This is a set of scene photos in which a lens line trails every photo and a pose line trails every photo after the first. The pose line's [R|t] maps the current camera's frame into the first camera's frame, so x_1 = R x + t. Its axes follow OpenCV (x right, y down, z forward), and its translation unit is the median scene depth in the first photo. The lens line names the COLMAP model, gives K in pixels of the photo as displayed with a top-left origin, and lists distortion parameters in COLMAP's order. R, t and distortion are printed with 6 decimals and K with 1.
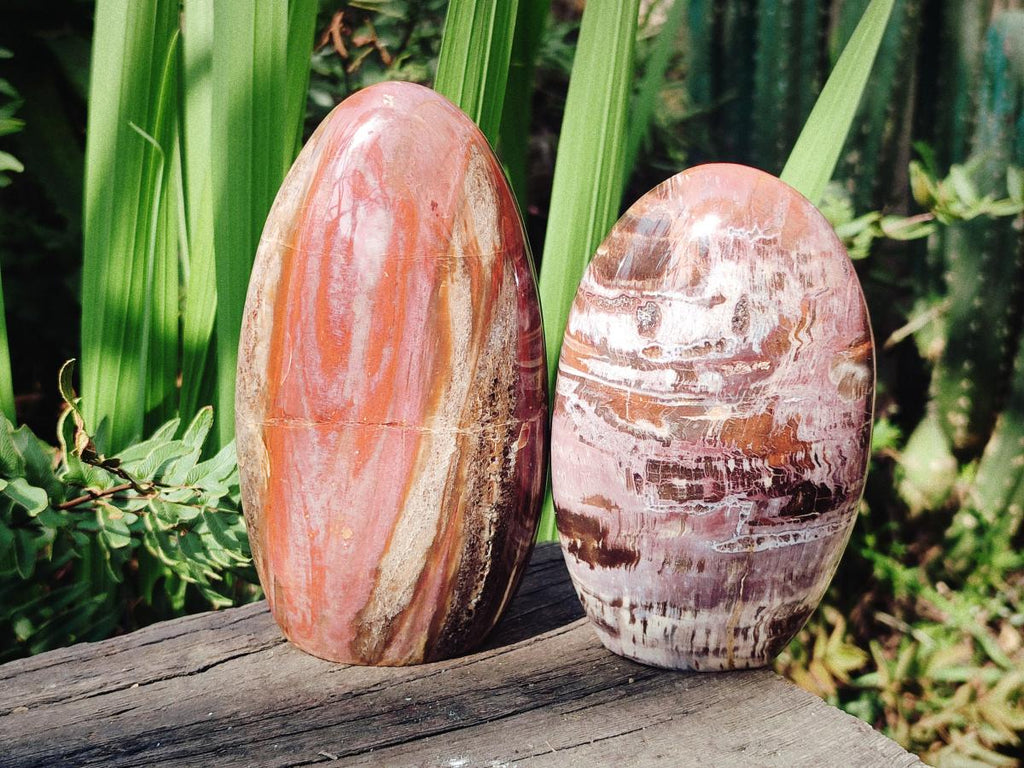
lens RADIAL K [[1519.1, 0, 510.8], [0, 1519.1, 377.8], [0, 0, 1]] dist [0.356693, -2.539858]
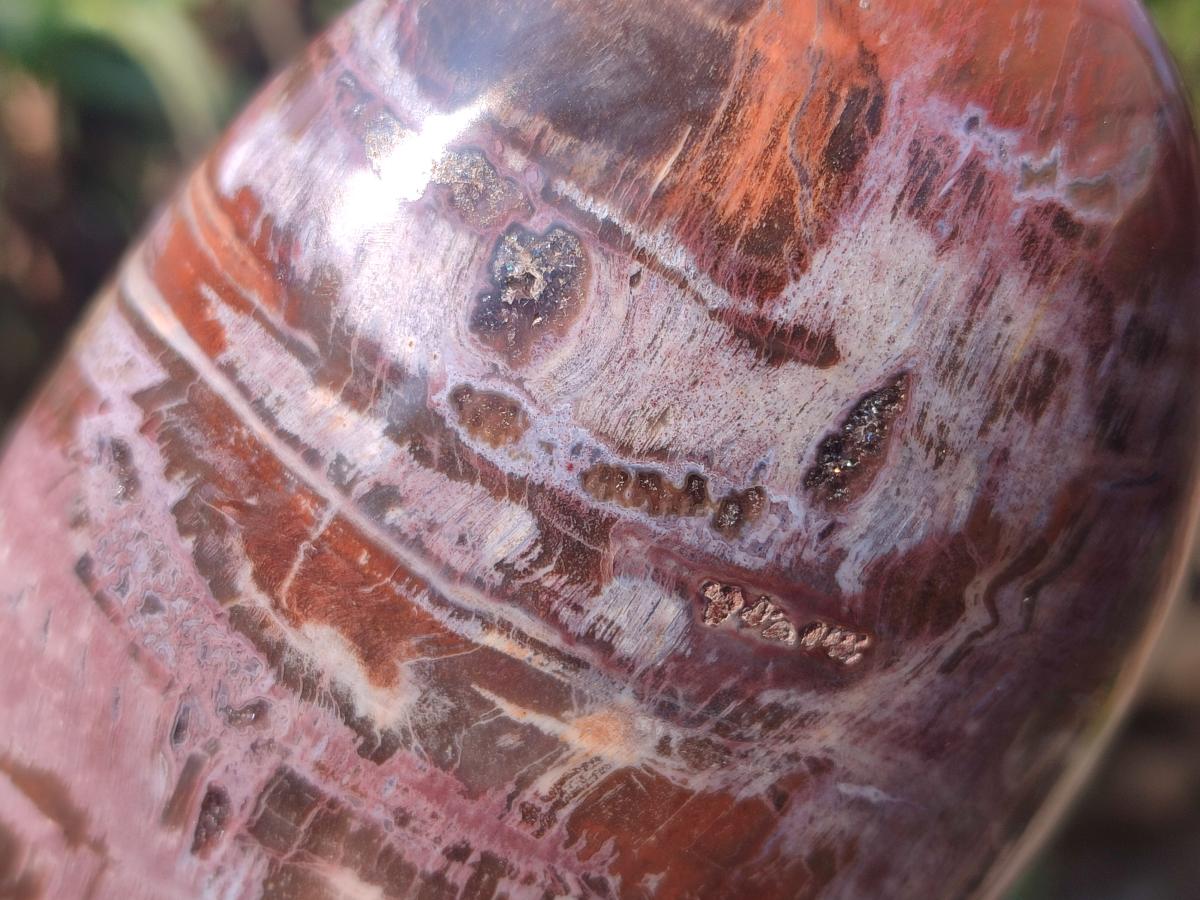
lens RADIAL K [[1780.2, 0, 598.6], [0, 1780.2, 442.7], [0, 0, 1]] dist [0.356693, -2.539858]
pose [[0.864473, 0.410679, 0.289879, 0.024831], [-0.442578, 0.895248, 0.051529, -0.035742], [-0.238352, -0.172839, 0.955675, 0.705835]]
